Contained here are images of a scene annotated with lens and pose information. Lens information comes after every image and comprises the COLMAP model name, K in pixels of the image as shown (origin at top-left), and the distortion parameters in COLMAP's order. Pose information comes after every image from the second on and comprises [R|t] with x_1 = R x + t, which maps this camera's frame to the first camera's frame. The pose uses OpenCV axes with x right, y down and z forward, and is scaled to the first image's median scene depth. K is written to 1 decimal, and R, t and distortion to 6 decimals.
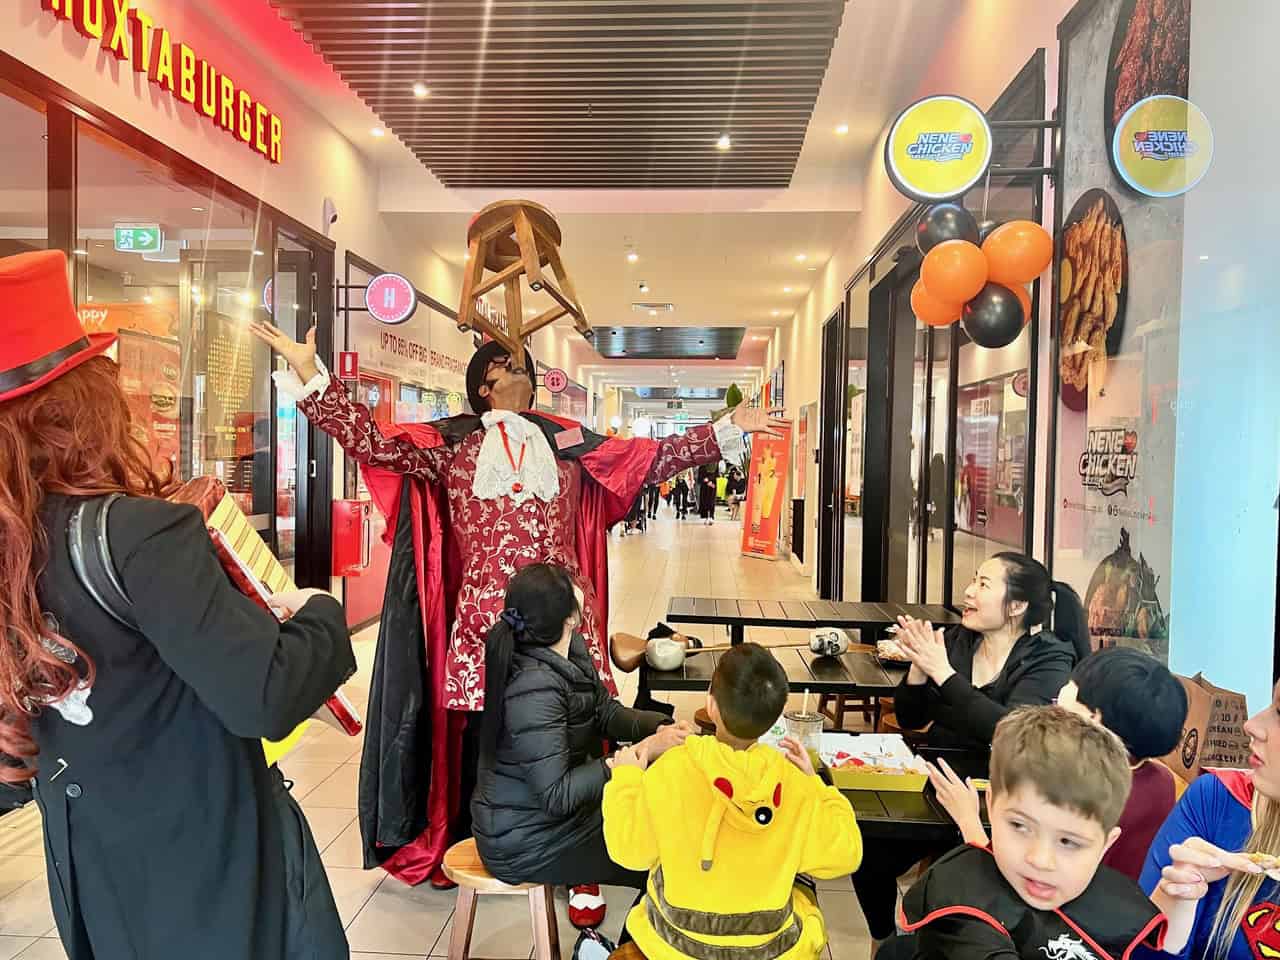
lens RADIAL K [[1038.2, 0, 640.0], [0, 1038.2, 480.0], [0, 0, 1]] dist [0.041125, -0.004678]
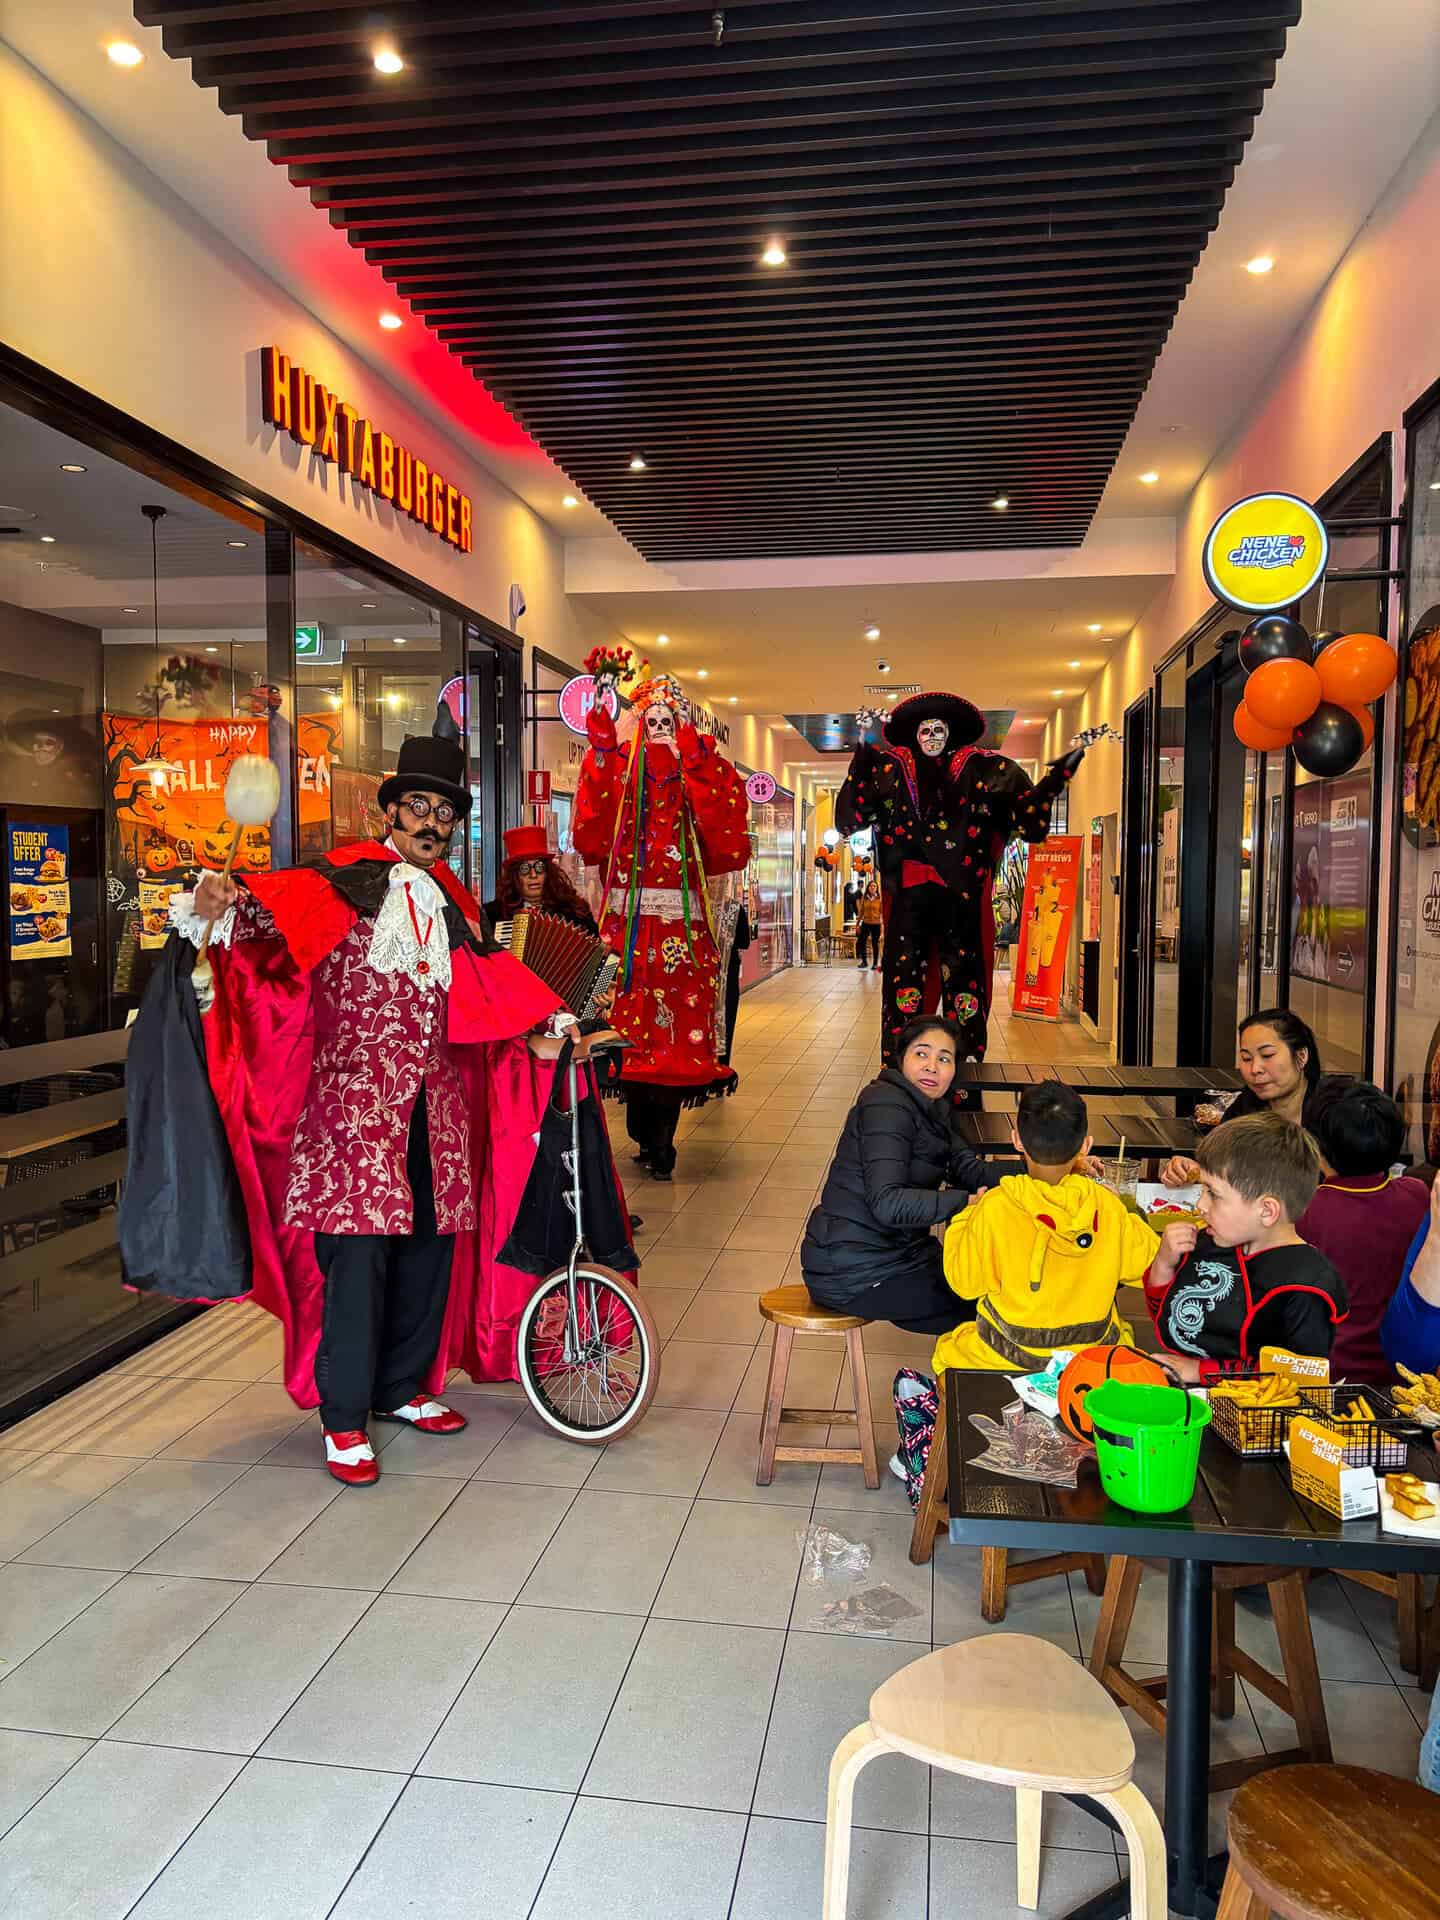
lens RADIAL K [[1472.4, 0, 724.7], [0, 1472.4, 946.7], [0, 0, 1]] dist [0.092012, -0.002159]
pose [[0.996218, -0.009492, -0.086369, -0.039027], [0.011455, 0.999686, 0.022265, -0.008939], [0.086131, -0.023170, 0.996014, -0.188652]]
